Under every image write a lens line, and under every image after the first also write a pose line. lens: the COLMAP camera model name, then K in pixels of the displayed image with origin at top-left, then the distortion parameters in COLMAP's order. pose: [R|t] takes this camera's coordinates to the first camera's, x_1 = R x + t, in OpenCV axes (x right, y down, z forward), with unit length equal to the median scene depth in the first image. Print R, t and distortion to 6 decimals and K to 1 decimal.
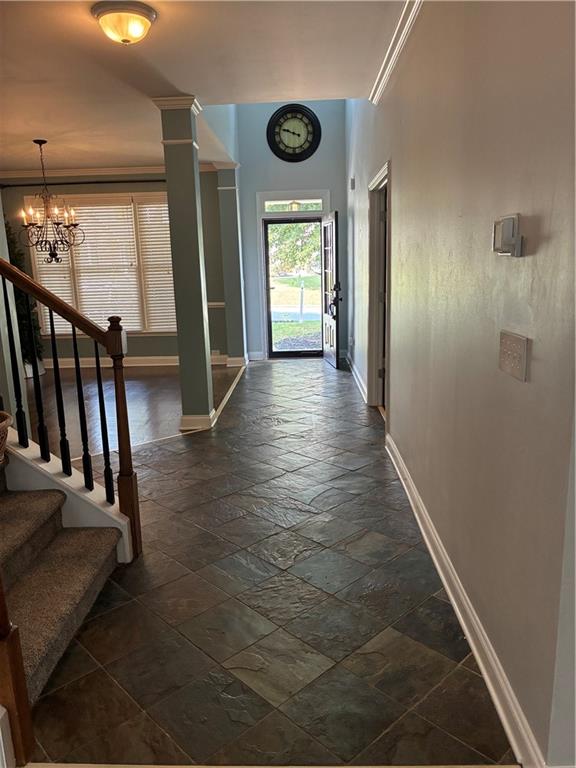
lens RADIAL K [[583.5, 0, 291.8], [0, 583.5, 378.0], [0, 0, 1]] dist [0.044762, -0.057444]
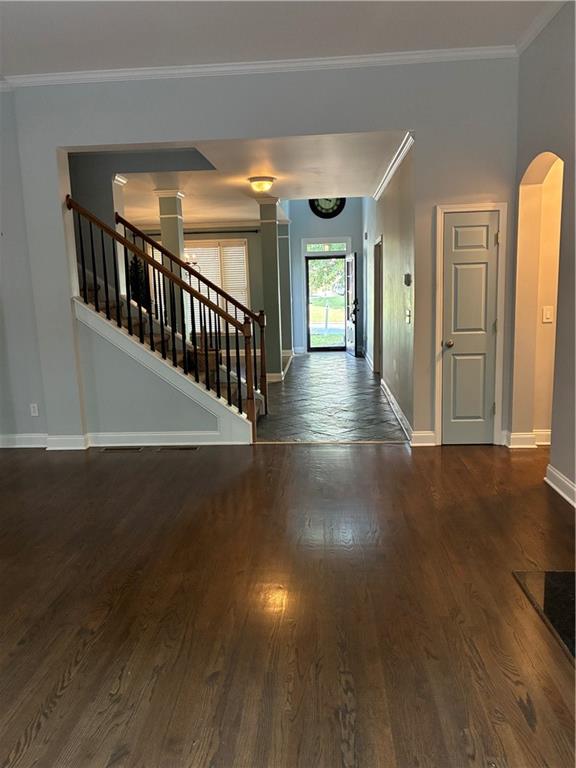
lens RADIAL K [[583.5, 0, 291.8], [0, 583.5, 378.0], [0, 0, 1]] dist [0.044762, -0.057444]
pose [[0.999354, 0.007620, -0.035124, -0.031247], [-0.008857, 0.999341, -0.035203, 0.089894], [0.034833, 0.035491, 0.998763, -0.479587]]
